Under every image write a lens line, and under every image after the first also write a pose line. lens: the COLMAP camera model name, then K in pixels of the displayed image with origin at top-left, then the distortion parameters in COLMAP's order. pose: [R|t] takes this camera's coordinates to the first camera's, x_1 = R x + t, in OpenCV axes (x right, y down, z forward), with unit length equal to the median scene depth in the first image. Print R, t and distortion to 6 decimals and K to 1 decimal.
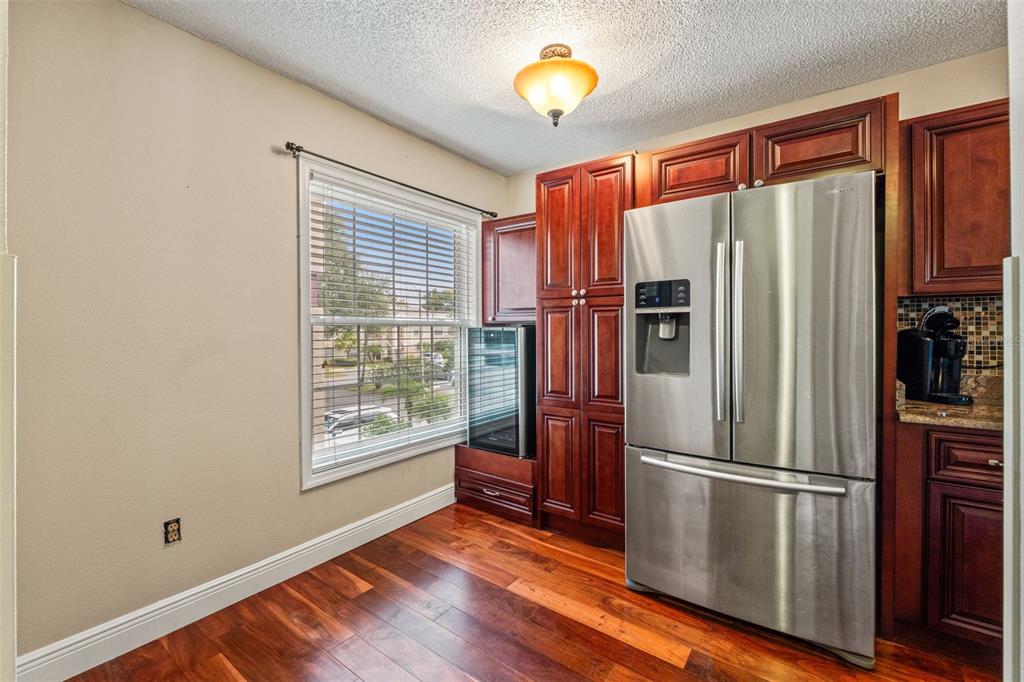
lens RADIAL K [[432.7, 0, 508.9], [0, 432.7, 333.5], [0, 0, 1]] dist [-0.003708, -0.000077]
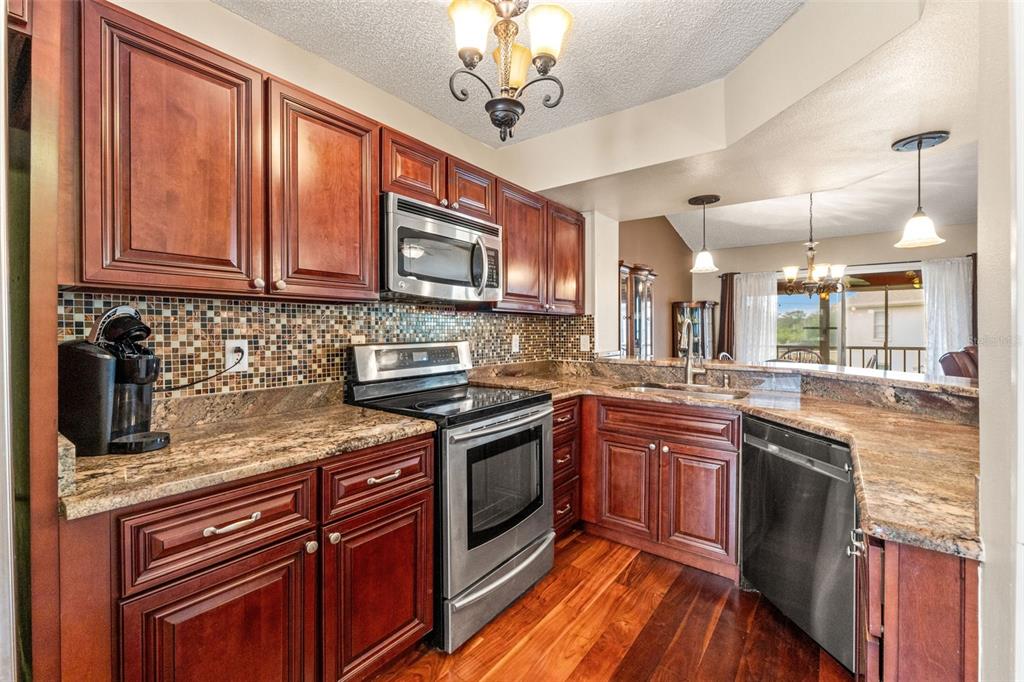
lens RADIAL K [[432.7, 0, 508.9], [0, 432.7, 333.5], [0, 0, 1]] dist [-0.003708, -0.000077]
pose [[0.010828, -0.004282, 0.999932, 0.340314], [0.006664, 0.999969, 0.004210, -0.019742], [-0.999919, 0.006618, 0.010856, 0.398203]]
